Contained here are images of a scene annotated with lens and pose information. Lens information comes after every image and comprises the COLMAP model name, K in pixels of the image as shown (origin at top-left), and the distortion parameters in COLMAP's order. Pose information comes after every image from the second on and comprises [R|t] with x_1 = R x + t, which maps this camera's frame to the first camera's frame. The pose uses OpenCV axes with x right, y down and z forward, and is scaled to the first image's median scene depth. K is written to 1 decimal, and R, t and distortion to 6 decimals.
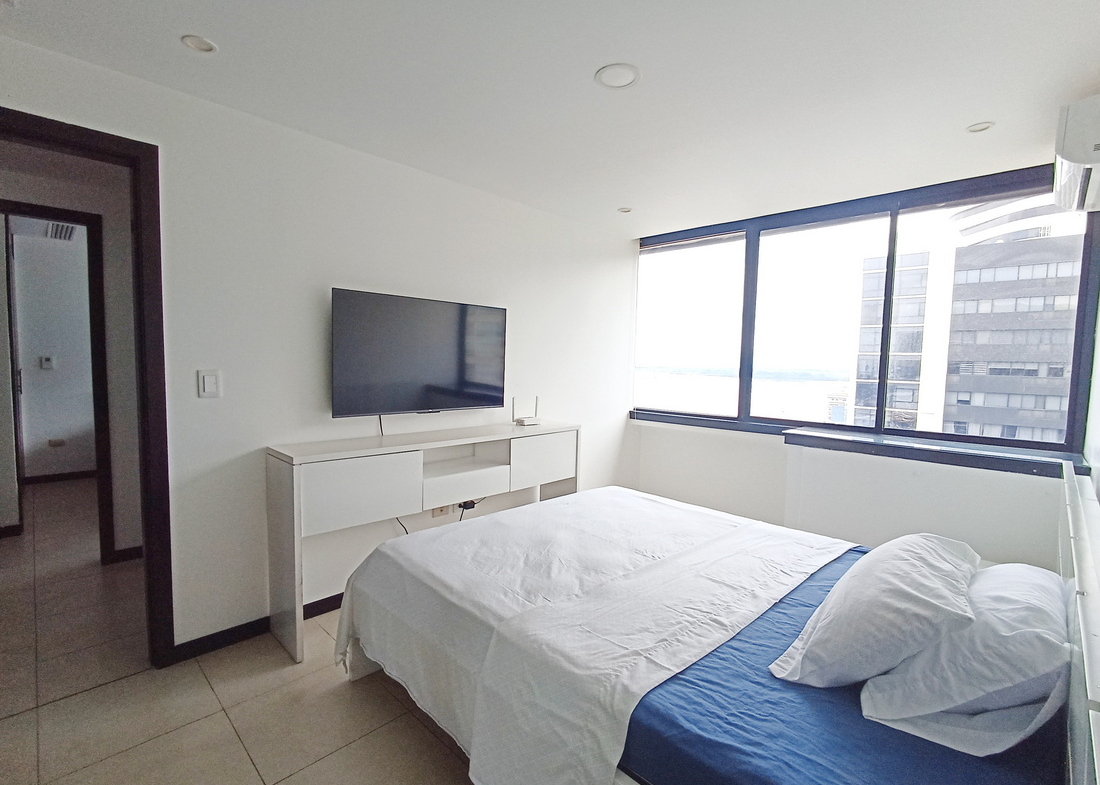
lens RADIAL K [[501.2, 0, 559.3], [0, 501.2, 393.8], [0, 0, 1]] dist [-0.000154, 0.000594]
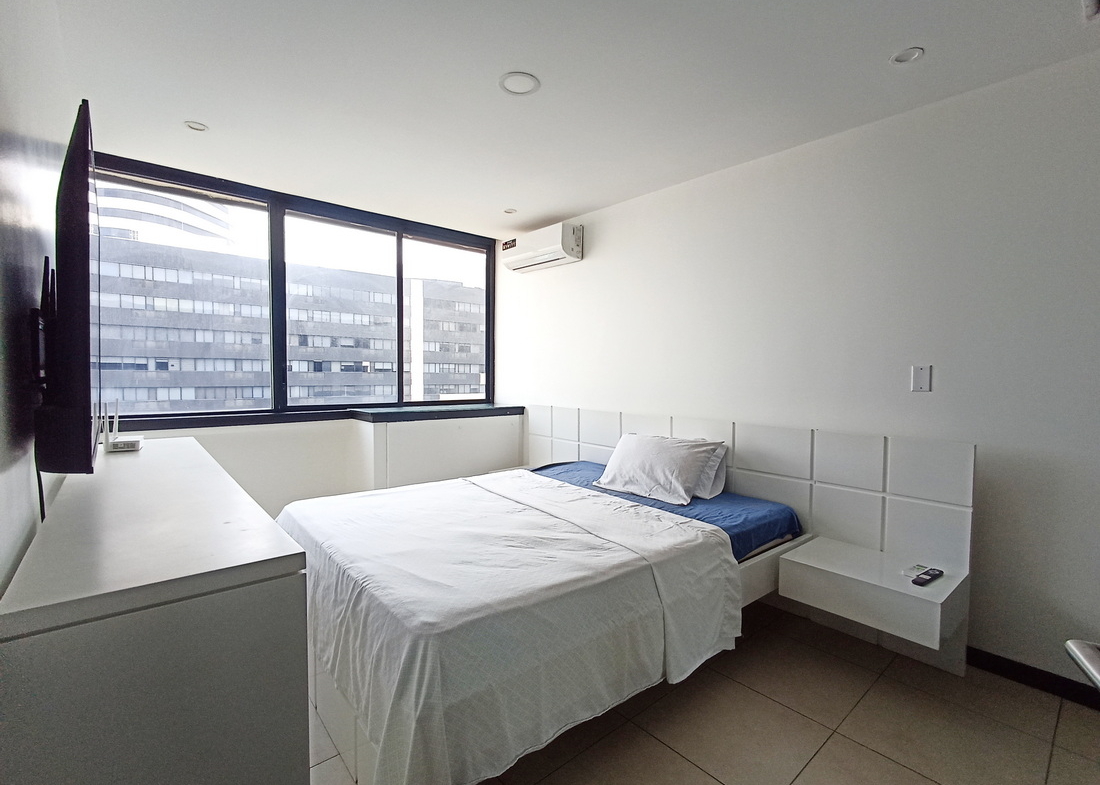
lens RADIAL K [[501.2, 0, 550.4], [0, 501.2, 388.9], [0, 0, 1]] dist [-0.000154, 0.000594]
pose [[0.100899, -0.055790, 0.993331, -0.604619], [0.055730, 0.997176, 0.050345, -0.008757], [-0.993335, 0.050278, 0.103723, 0.503750]]
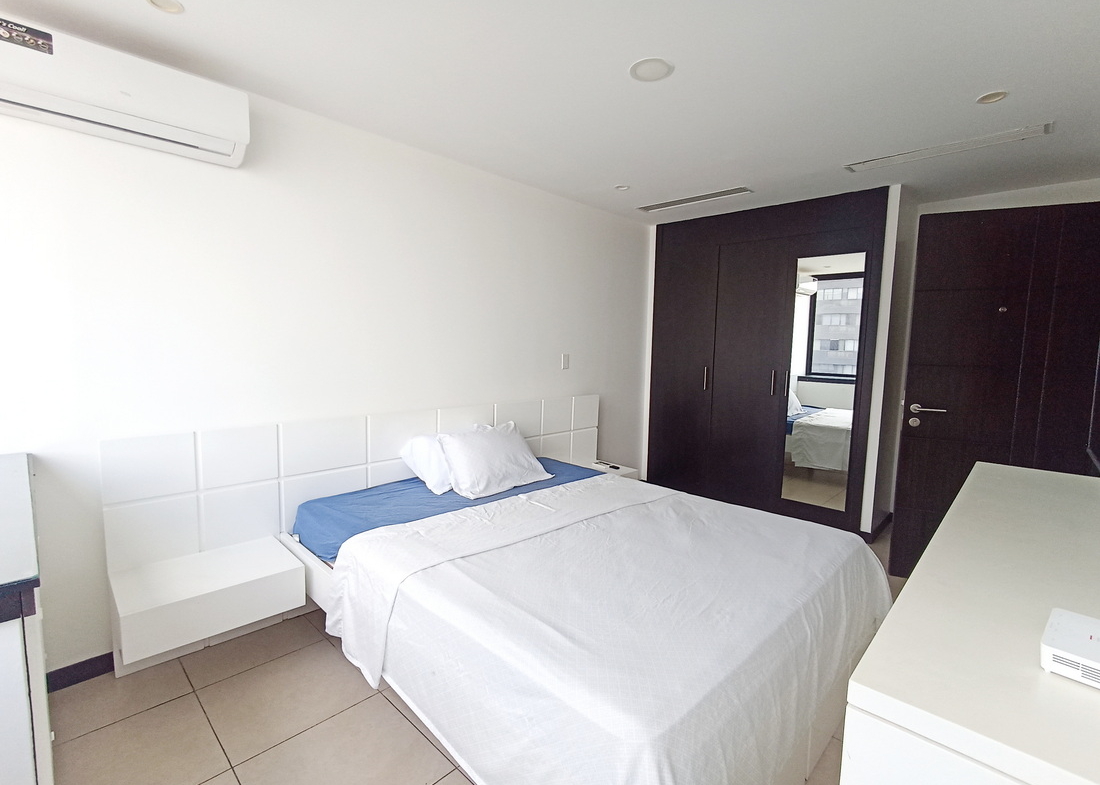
lens RADIAL K [[501.2, 0, 550.5], [0, 501.2, 395.8], [0, 0, 1]] dist [-0.000154, 0.000594]
pose [[-0.999253, -0.031111, 0.022936, 0.153252], [-0.027188, 0.987536, 0.155030, -0.063159], [-0.027473, 0.154291, -0.987643, 1.250858]]
